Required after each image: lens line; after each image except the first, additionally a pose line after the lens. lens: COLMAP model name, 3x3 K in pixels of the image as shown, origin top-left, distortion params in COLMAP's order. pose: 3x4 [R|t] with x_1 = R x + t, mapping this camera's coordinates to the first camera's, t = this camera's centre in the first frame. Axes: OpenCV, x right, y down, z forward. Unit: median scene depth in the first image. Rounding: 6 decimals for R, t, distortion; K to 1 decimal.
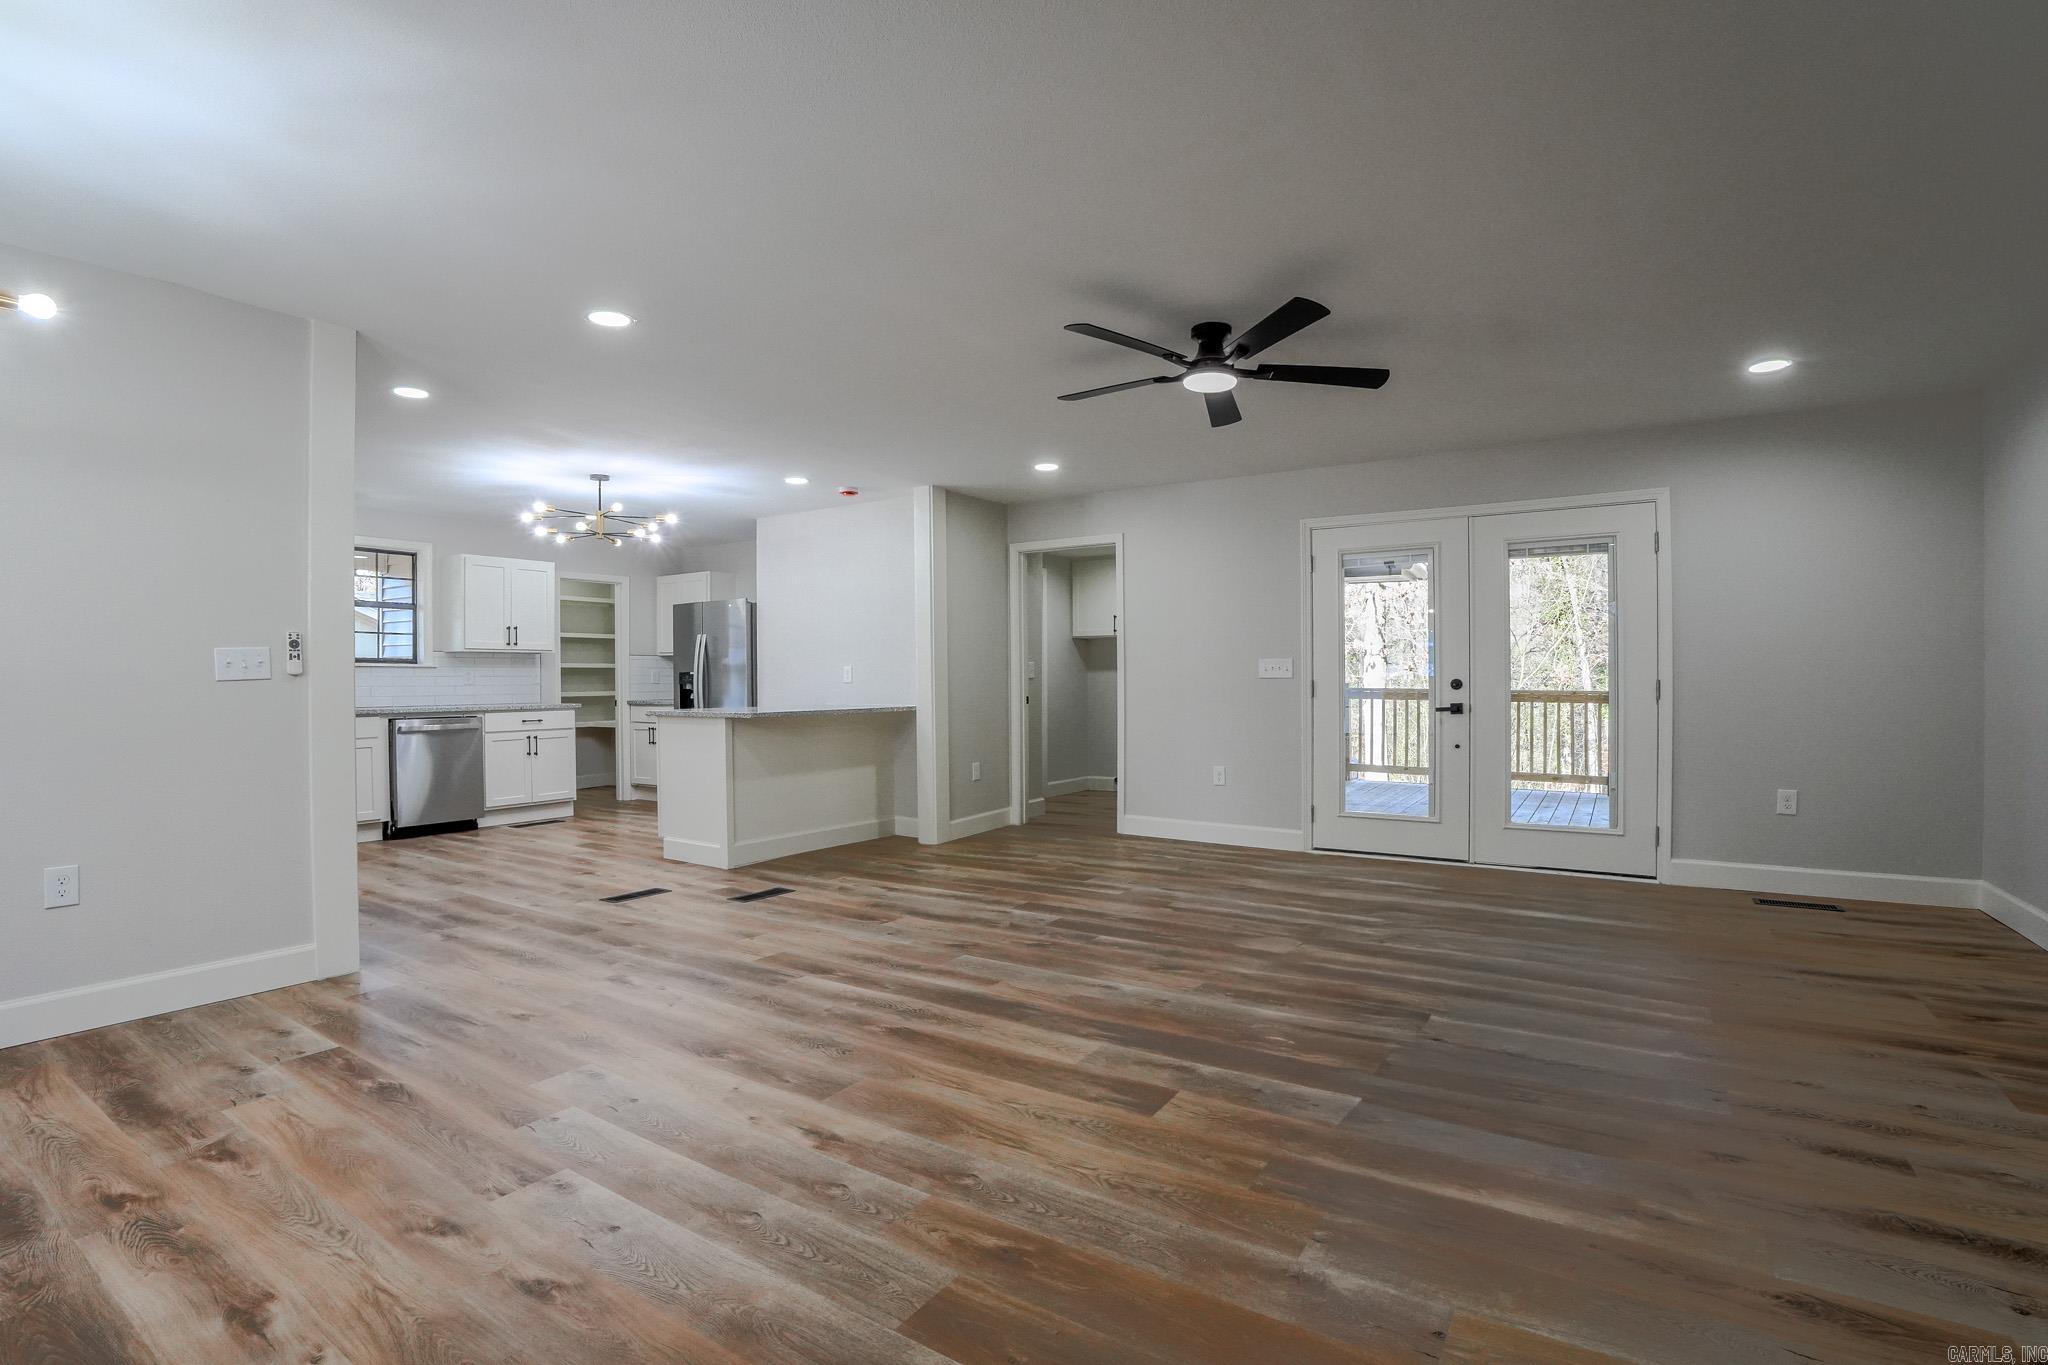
lens RADIAL K [[925.6, 0, 1036.1], [0, 925.6, 684.8], [0, 0, 1]] dist [-0.047859, 0.000503]
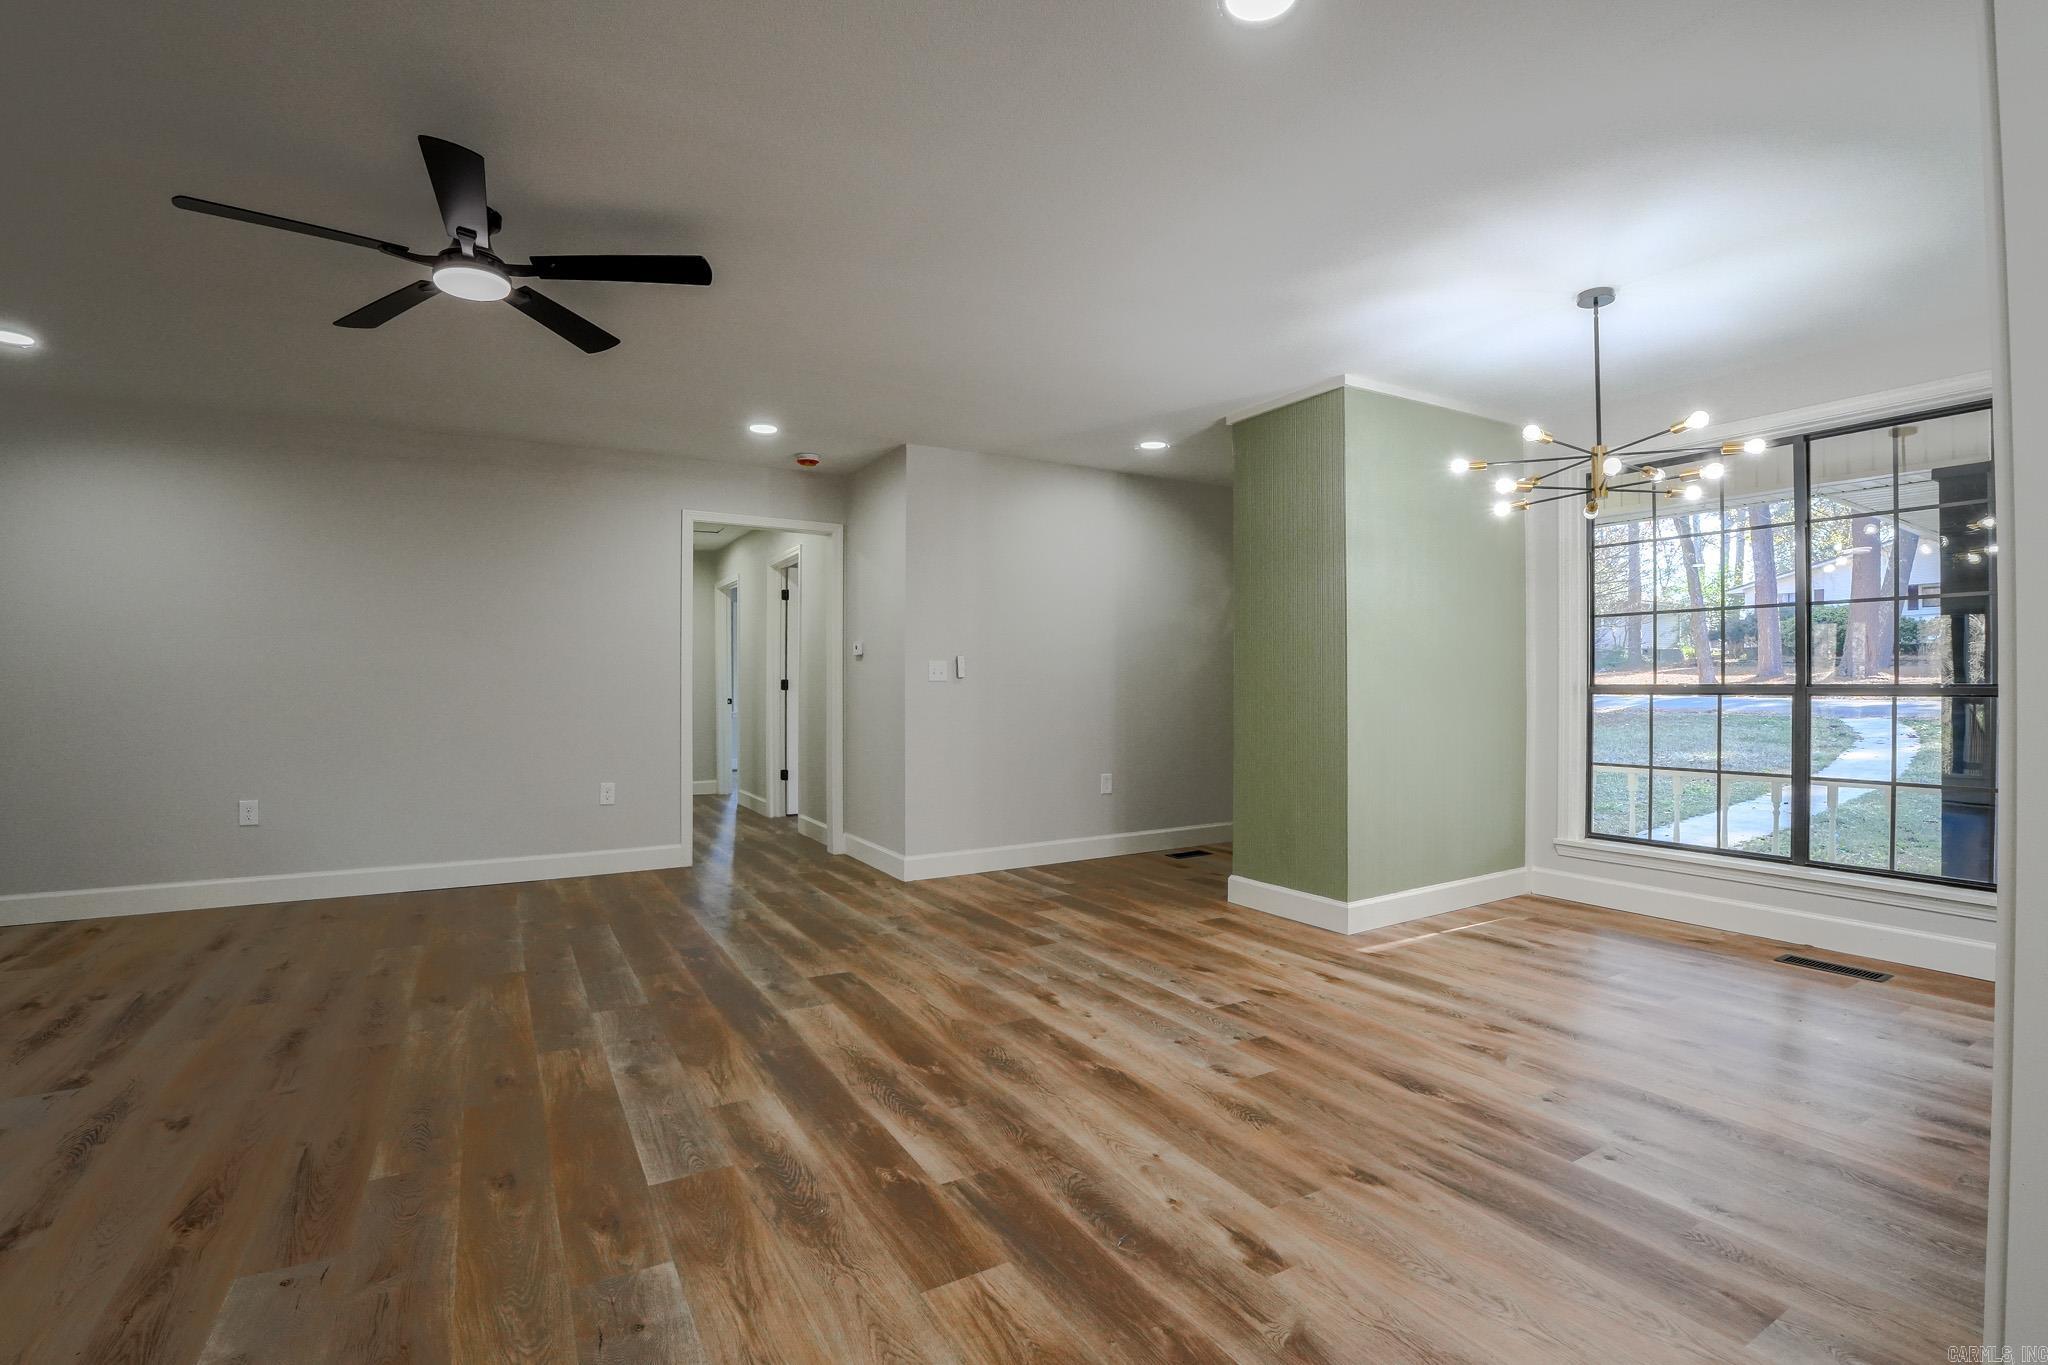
lens RADIAL K [[935.1, 0, 1024.6], [0, 935.1, 688.7], [0, 0, 1]] dist [-0.074026, 0.020502]
pose [[-0.887308, 0.006476, 0.461133, -0.391242], [0.005909, 0.999979, -0.002672, 0.000934], [-0.461140, 0.000354, -0.887327, 1.025517]]
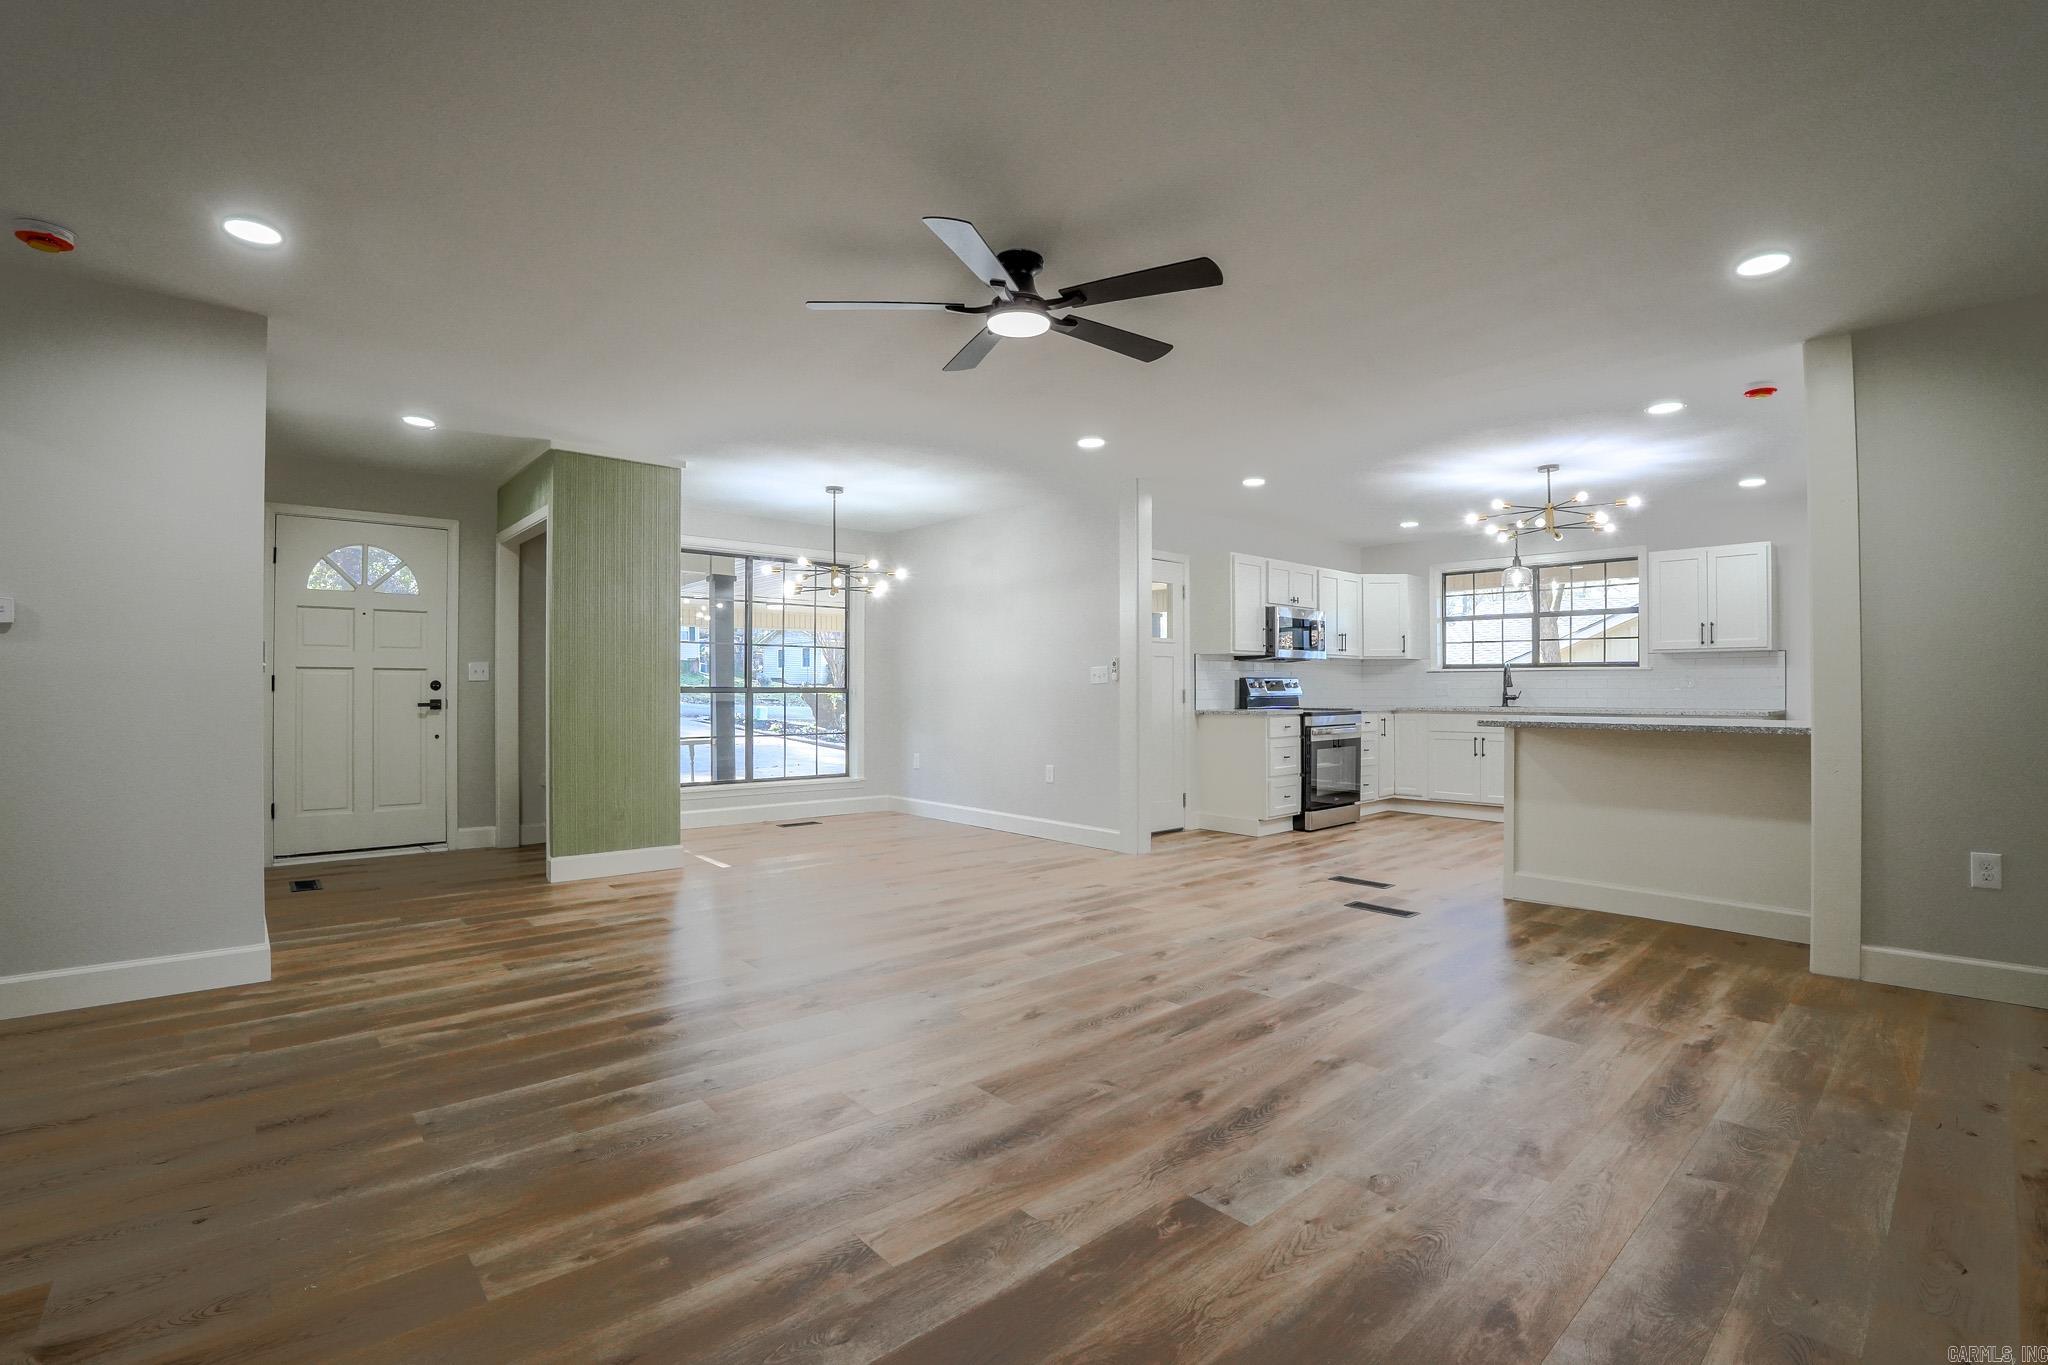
lens RADIAL K [[938.8, 0, 1008.7], [0, 938.8, 691.6], [0, 0, 1]] dist [-0.058742, 0.013476]
pose [[-0.279511, 0.007356, -0.960114, 0.712253], [0.000463, 0.999972, 0.007527, -0.005001], [0.960142, 0.001660, -0.279506, 0.870803]]
